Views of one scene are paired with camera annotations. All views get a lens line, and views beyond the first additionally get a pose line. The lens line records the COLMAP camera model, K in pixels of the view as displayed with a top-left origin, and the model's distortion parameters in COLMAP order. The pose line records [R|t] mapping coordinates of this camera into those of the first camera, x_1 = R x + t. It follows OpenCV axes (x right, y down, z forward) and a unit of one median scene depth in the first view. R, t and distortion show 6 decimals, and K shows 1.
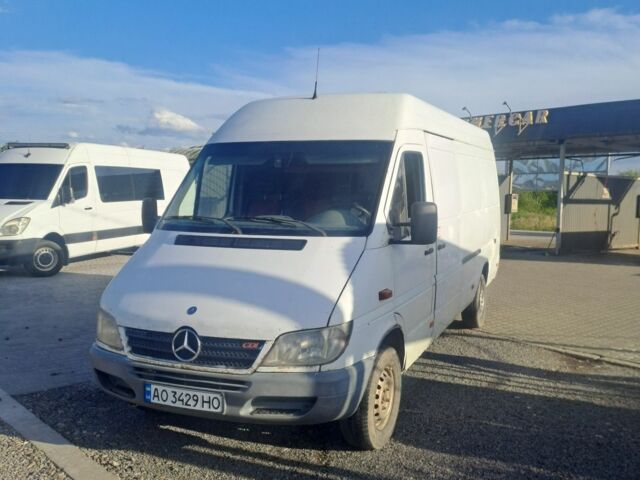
lens RADIAL K [[693.6, 0, 319.1], [0, 693.6, 240.4], [0, 0, 1]] dist [-0.004115, 0.000000]
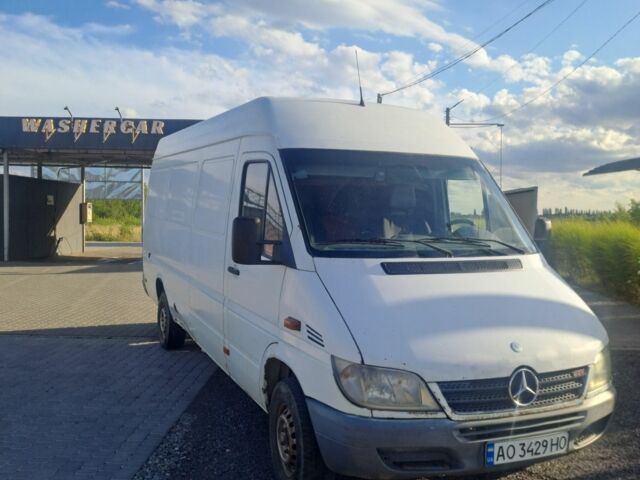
lens RADIAL K [[693.6, 0, 319.6], [0, 693.6, 239.4], [0, 0, 1]] dist [-0.004115, 0.000000]
pose [[0.649634, -0.023049, 0.759898, -0.950144], [0.031302, 0.999504, 0.003557, -0.043119], [-0.759603, 0.021476, 0.650033, 0.581775]]
